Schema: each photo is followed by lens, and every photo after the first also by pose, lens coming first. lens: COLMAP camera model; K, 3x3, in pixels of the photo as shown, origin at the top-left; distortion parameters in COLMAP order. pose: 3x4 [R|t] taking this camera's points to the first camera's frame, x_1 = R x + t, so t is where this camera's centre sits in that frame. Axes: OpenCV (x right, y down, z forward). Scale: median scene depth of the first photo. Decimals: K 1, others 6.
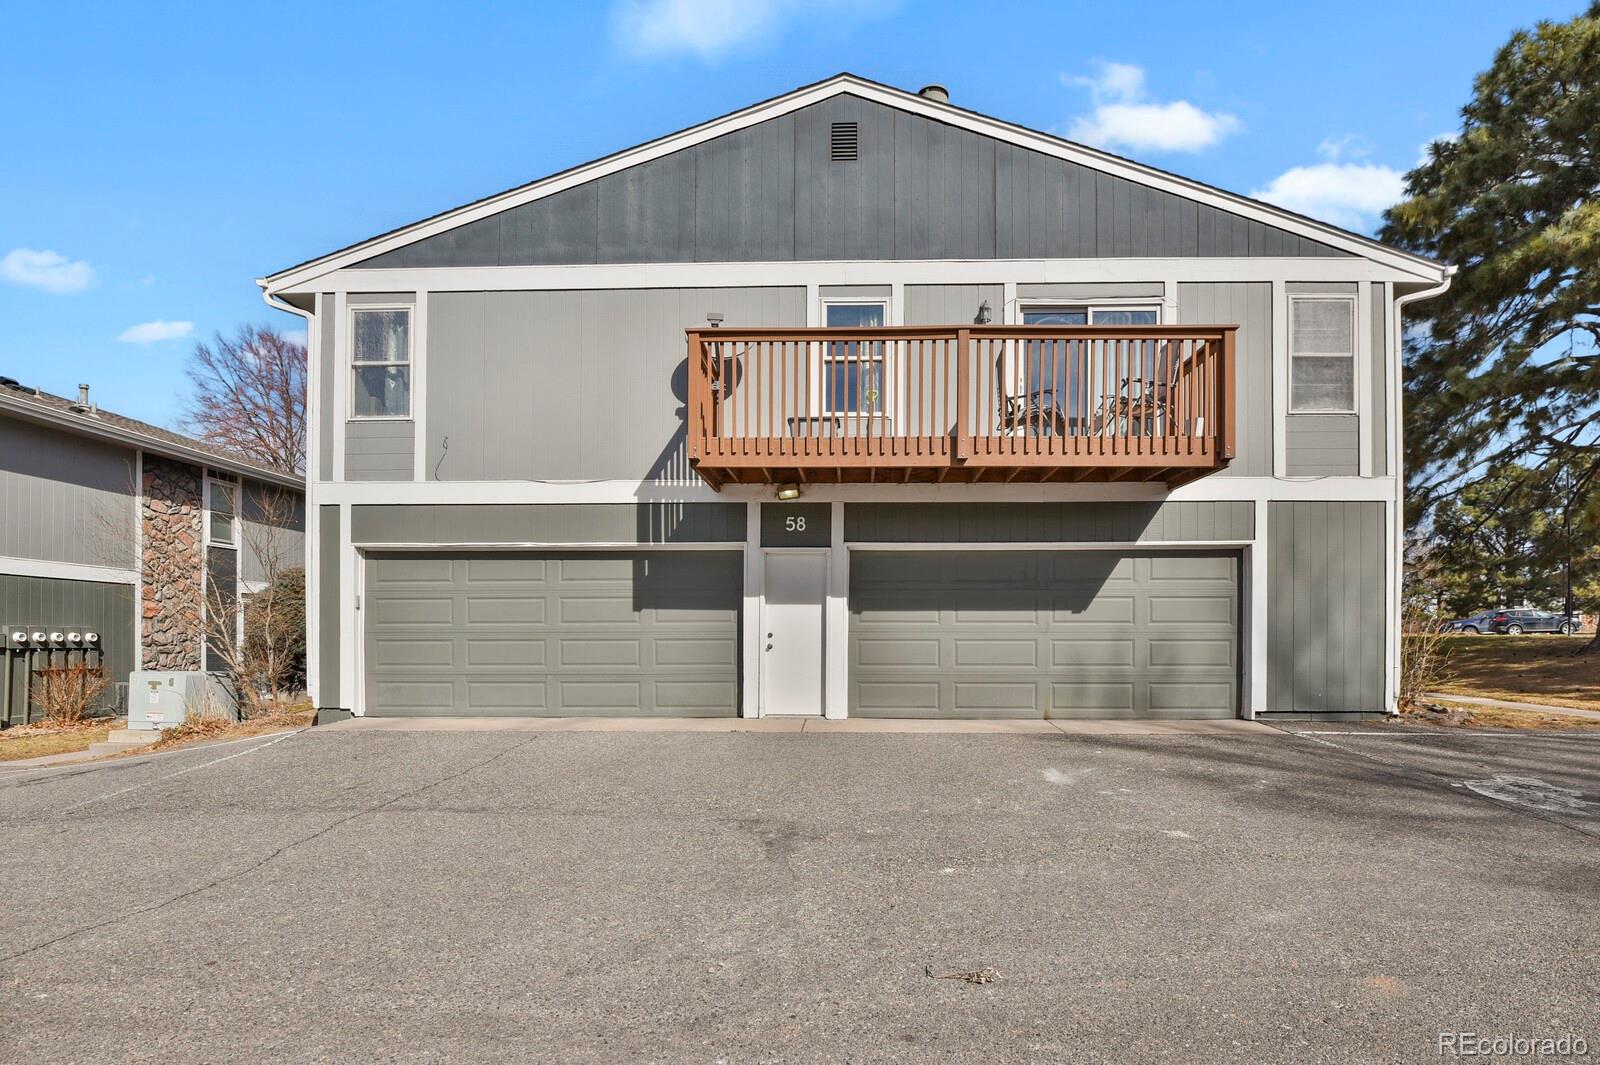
lens RADIAL K [[780.6, 0, 841.2], [0, 780.6, 588.0], [0, 0, 1]] dist [-0.022912, -0.003854]
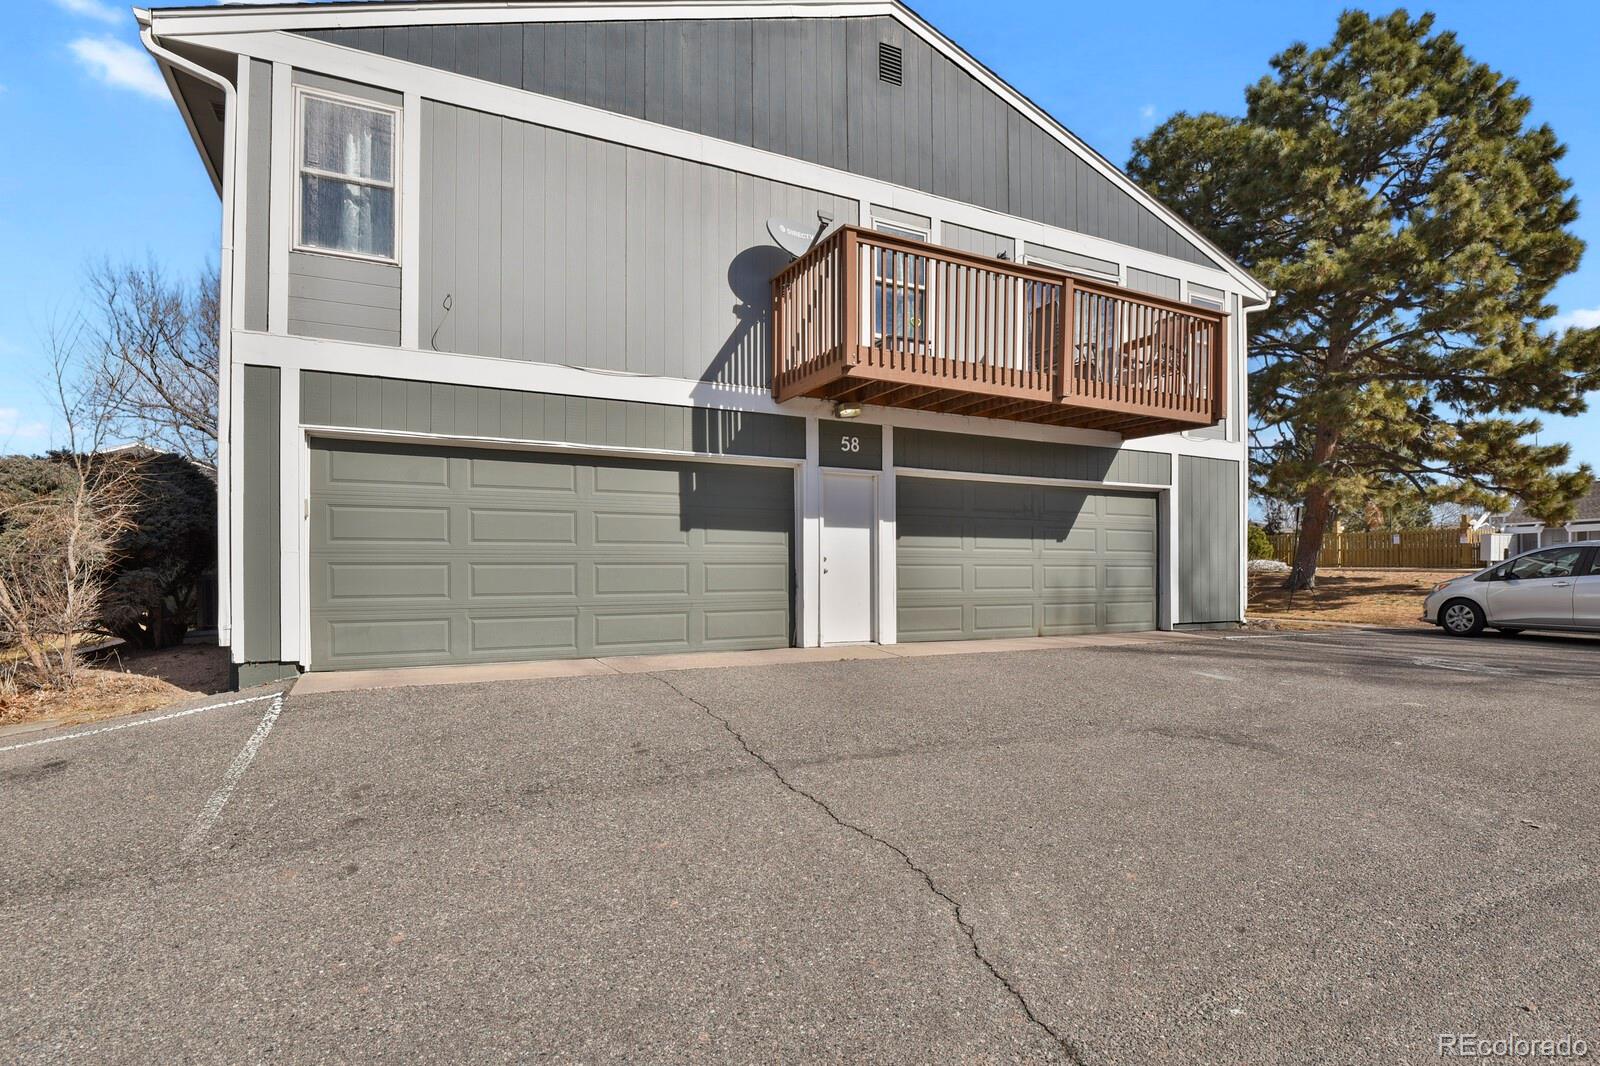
lens RADIAL K [[780.6, 0, 802.9], [0, 780.6, 526.6], [0, 0, 1]] dist [-0.022912, -0.003854]
pose [[0.886338, 0.026430, 0.462285, -0.552156], [-0.025239, 0.999643, -0.008761, 0.029448], [-0.462351, -0.003902, 0.886688, 0.170437]]
